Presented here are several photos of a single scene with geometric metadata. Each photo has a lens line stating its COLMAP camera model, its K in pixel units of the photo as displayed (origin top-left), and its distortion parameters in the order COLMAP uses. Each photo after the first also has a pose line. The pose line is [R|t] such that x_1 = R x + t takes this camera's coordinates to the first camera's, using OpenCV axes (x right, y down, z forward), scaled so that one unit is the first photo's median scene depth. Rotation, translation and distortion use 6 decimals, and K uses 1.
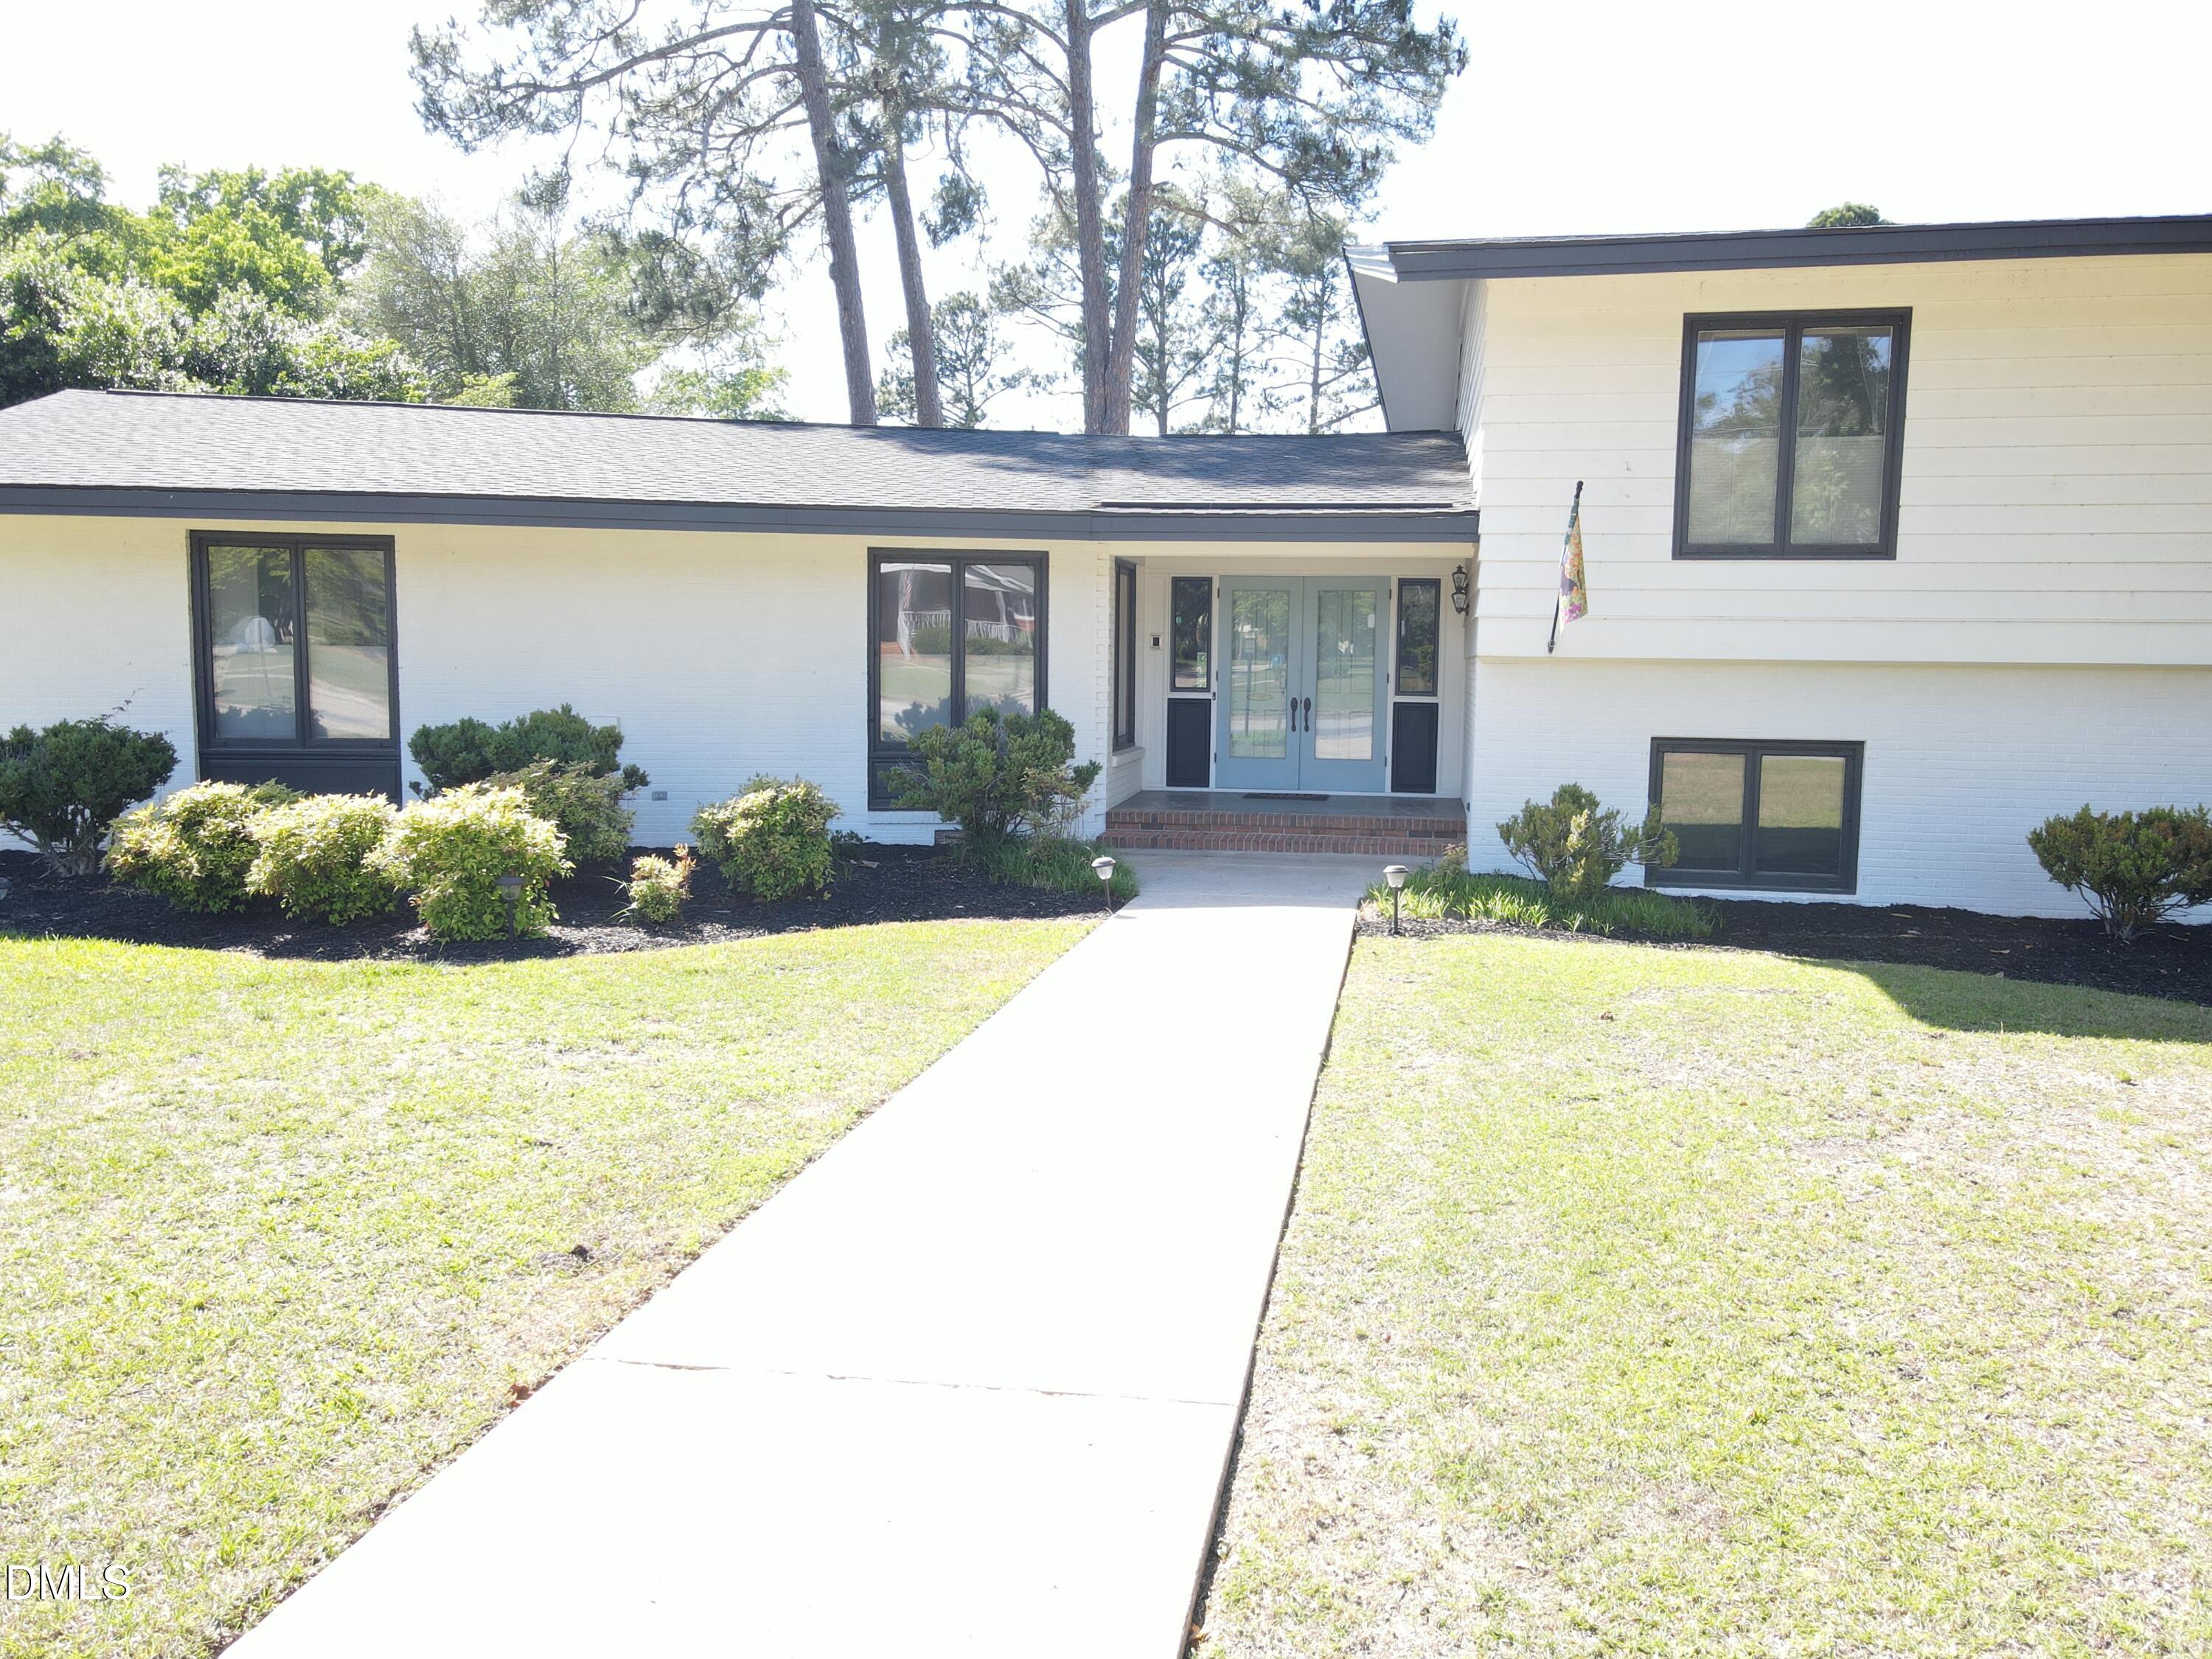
lens RADIAL K [[1610.7, 0, 1134.9], [0, 1610.7, 817.7], [0, 0, 1]] dist [0.005632, 0.015303]
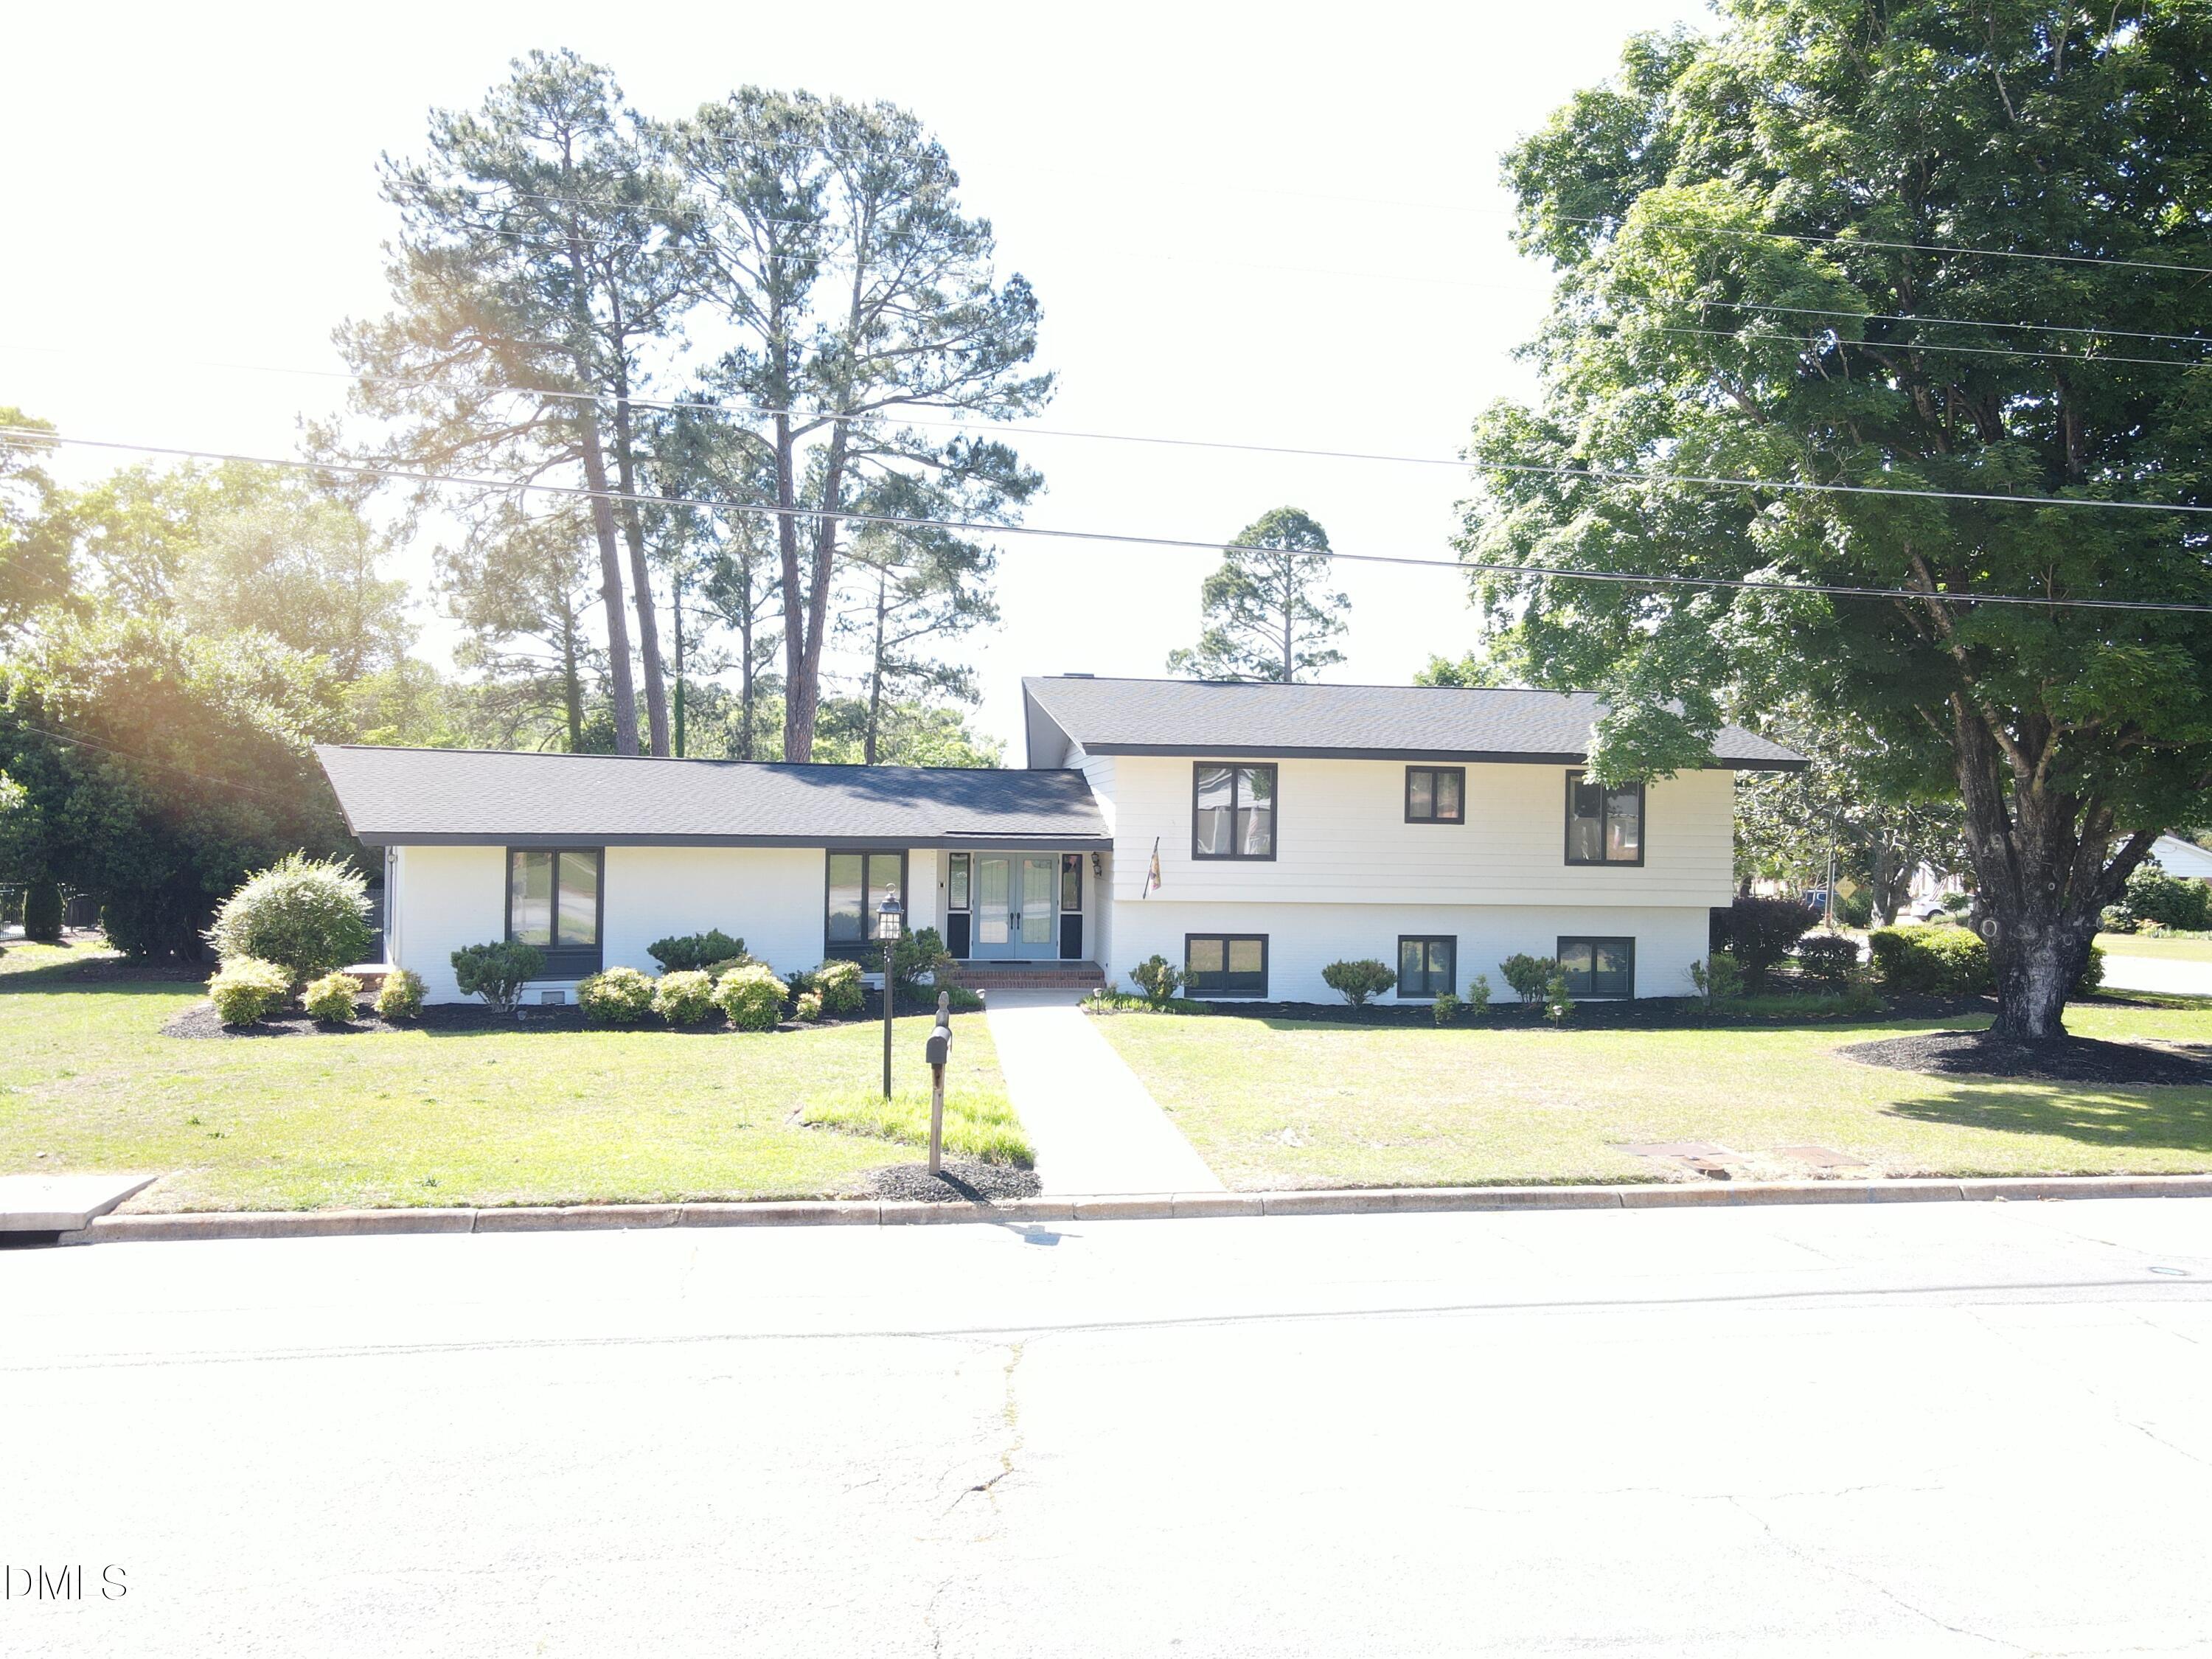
lens RADIAL K [[1610.7, 0, 1128.6], [0, 1610.7, 820.4], [0, 0, 1]] dist [0.005632, 0.015303]
pose [[0.956160, 0.002220, 0.292837, -0.407727], [0.026079, 0.995353, -0.092698, 0.001487], [-0.291682, 0.096271, 0.951658, -1.121963]]
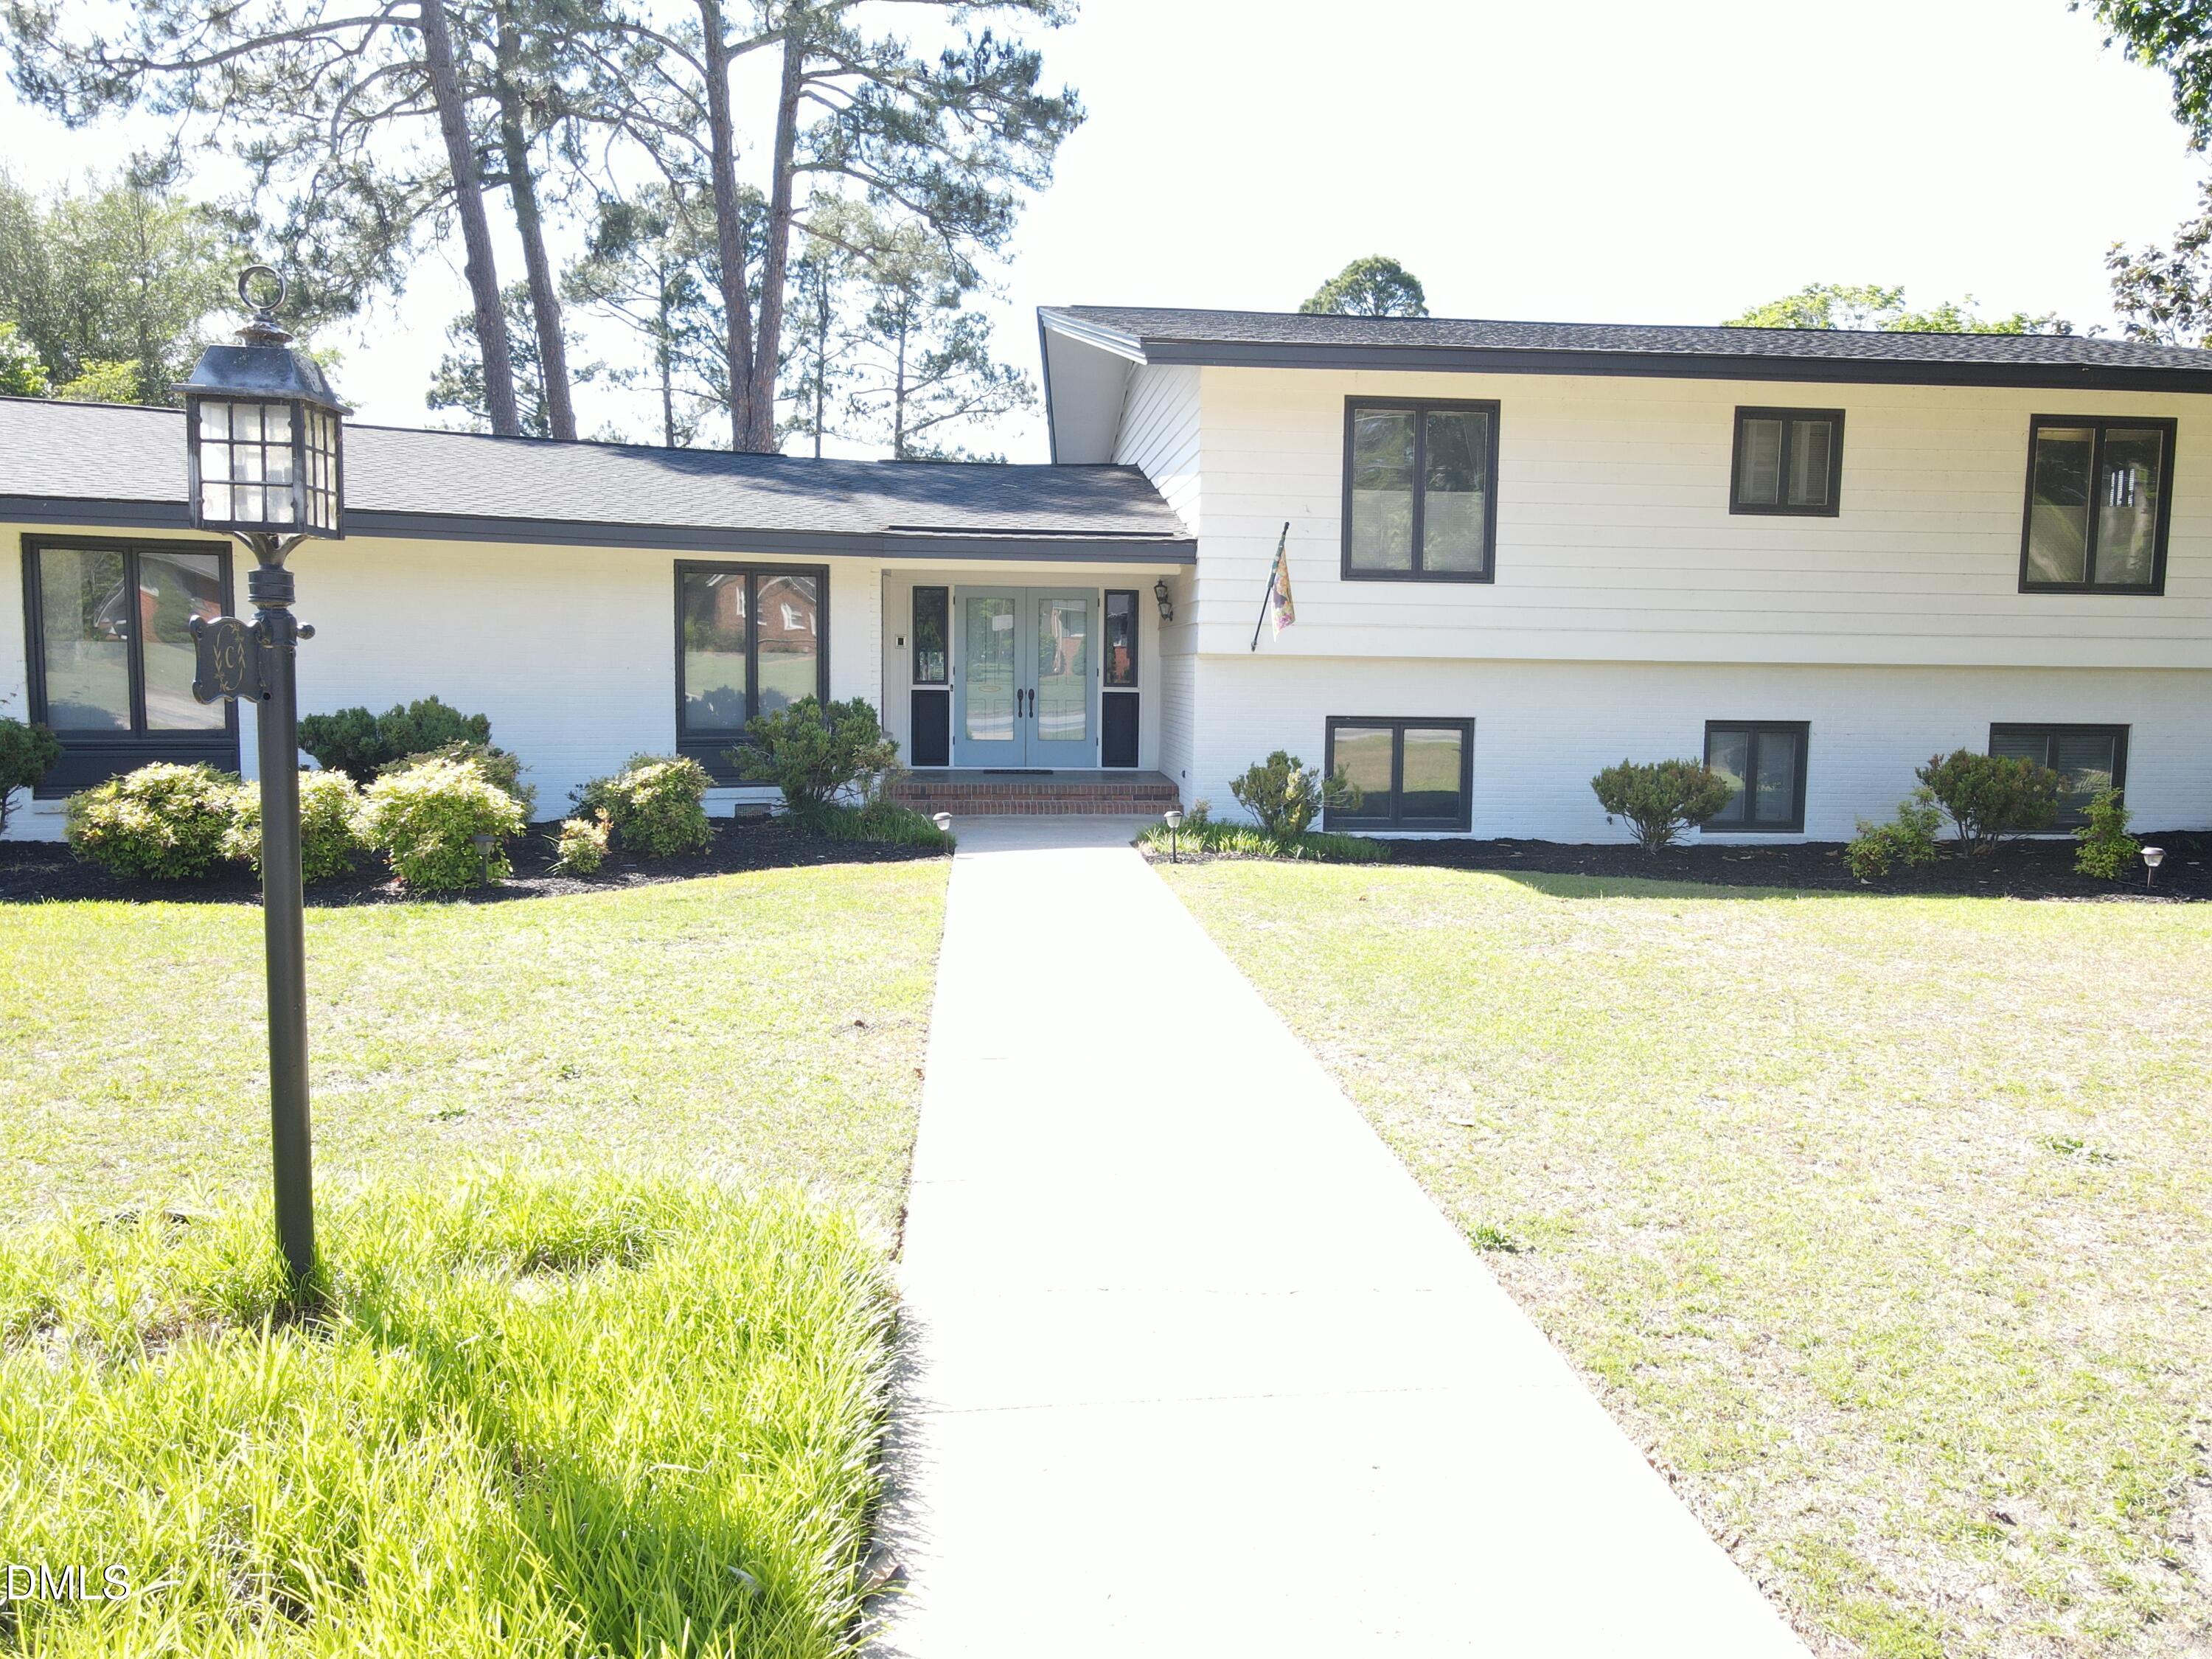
lens RADIAL K [[1610.7, 0, 1124.2], [0, 1610.7, 819.9], [0, 0, 1]] dist [0.005632, 0.015303]
pose [[0.965382, -0.026227, 0.259519, -0.161048], [0.025898, 0.999654, 0.004687, 0.021583], [-0.259552, 0.002196, 0.965727, -0.197162]]
